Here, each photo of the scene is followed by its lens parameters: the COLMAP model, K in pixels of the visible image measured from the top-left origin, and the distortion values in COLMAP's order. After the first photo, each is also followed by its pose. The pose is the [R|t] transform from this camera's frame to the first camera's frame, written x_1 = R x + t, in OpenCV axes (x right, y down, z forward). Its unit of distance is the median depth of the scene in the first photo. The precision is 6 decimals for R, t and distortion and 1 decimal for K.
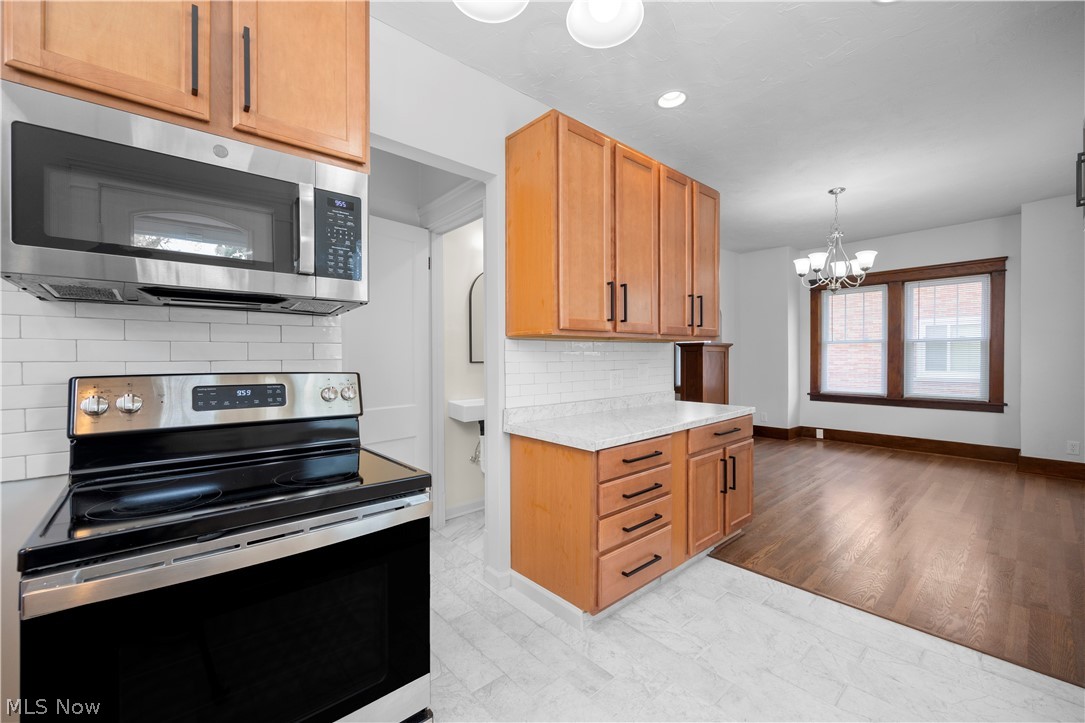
lens RADIAL K [[435.1, 0, 542.5], [0, 435.1, 361.5], [0, 0, 1]] dist [-0.001688, -0.000132]
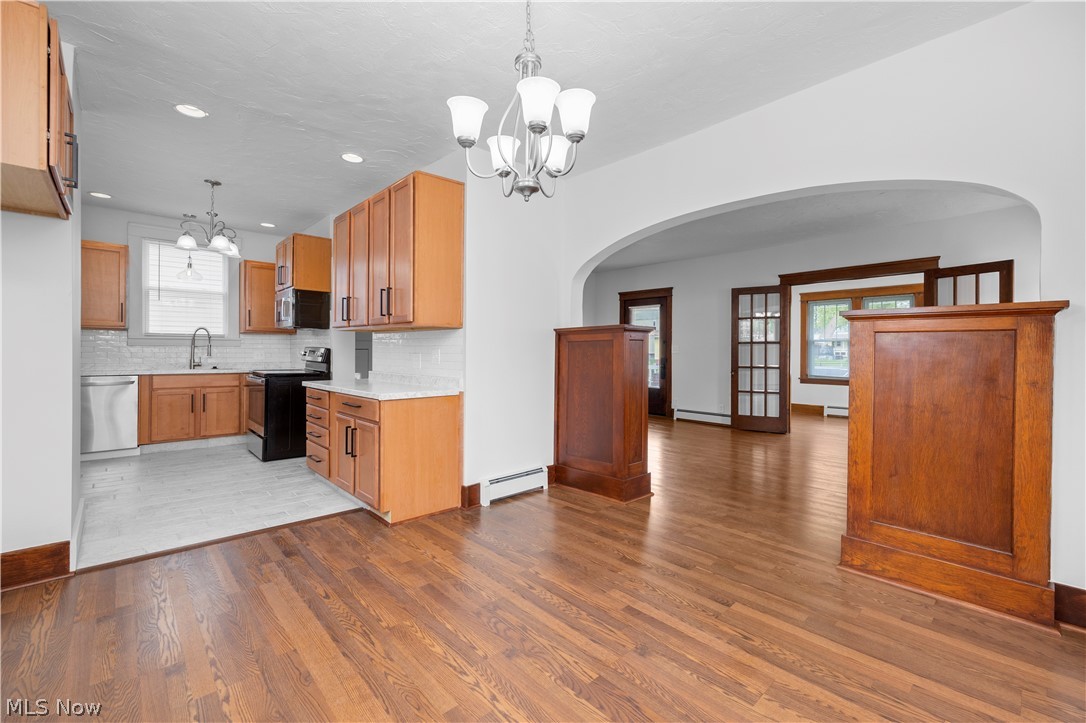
lens RADIAL K [[456.2, 0, 542.2], [0, 456.2, 353.0], [0, 0, 1]] dist [0.003001, -0.000278]
pose [[0.029198, 0.010924, -0.999514, 1.989607], [-0.021563, 0.999714, 0.010297, -0.003003], [0.999341, 0.021252, 0.029425, 1.754654]]
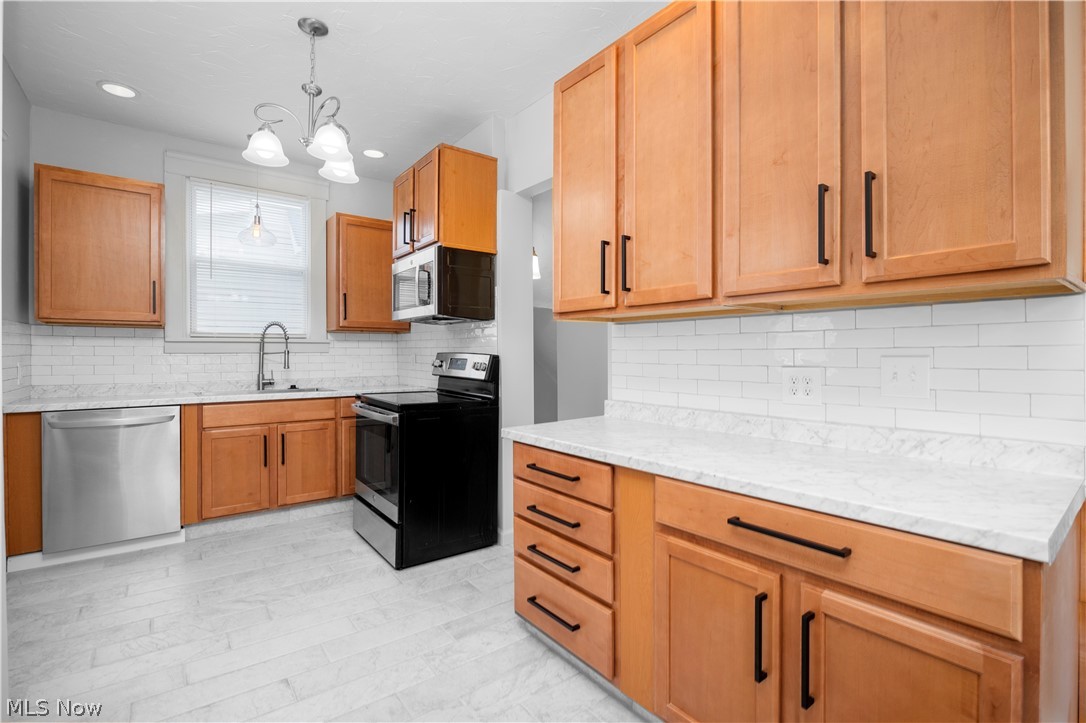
lens RADIAL K [[482.9, 0, 541.3], [0, 482.9, 356.7], [0, 0, 1]] dist [-0.023239, 0.000363]
pose [[-0.057012, 0.013479, -0.998283, 1.000947], [-0.012476, 0.999821, 0.014213, 0.003902], [0.998296, 0.013265, -0.056833, 0.956992]]
